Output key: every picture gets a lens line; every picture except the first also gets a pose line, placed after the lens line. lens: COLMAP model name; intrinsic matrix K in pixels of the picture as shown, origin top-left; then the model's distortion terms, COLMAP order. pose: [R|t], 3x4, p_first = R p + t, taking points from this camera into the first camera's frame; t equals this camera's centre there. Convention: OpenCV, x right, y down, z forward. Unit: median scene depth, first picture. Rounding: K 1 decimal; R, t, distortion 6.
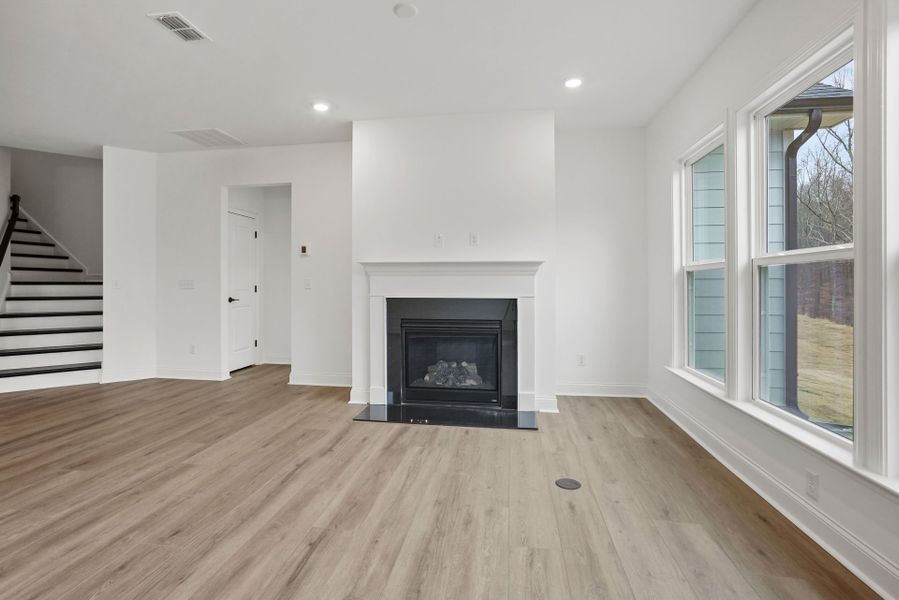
lens RADIAL K [[421.9, 0, 452.1], [0, 421.9, 286.5], [0, 0, 1]] dist [-0.039938, 0.014240]
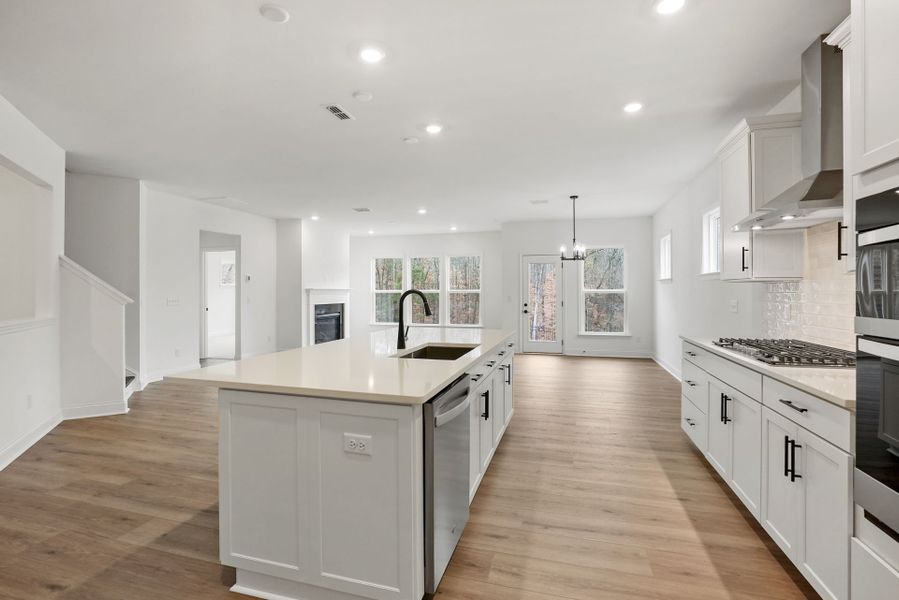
lens RADIAL K [[421.9, 0, 452.1], [0, 421.9, 290.4], [0, 0, 1]] dist [-0.039938, 0.014240]
pose [[0.124685, -0.000170, 0.992196, -2.281327], [0.003539, 0.999994, -0.000273, -0.045192], [-0.992190, 0.003545, 0.124685, 0.011000]]
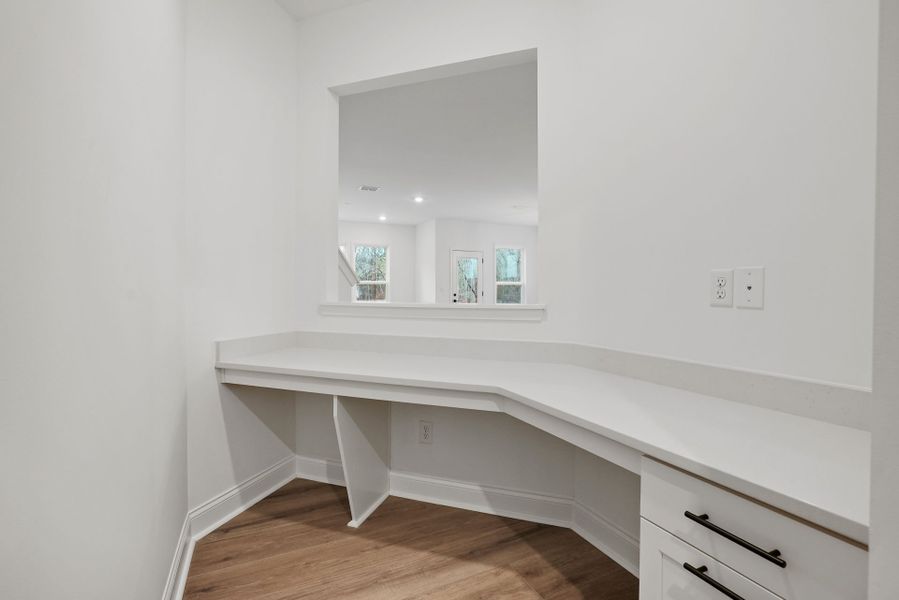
lens RADIAL K [[421.9, 0, 448.7], [0, 421.9, 296.8], [0, 0, 1]] dist [-0.039938, 0.014240]
pose [[-0.559161, -0.015072, 0.828922, -2.059812], [-0.003357, 0.999868, 0.015915, 0.005796], [-0.829052, 0.006116, -0.559137, 1.352048]]
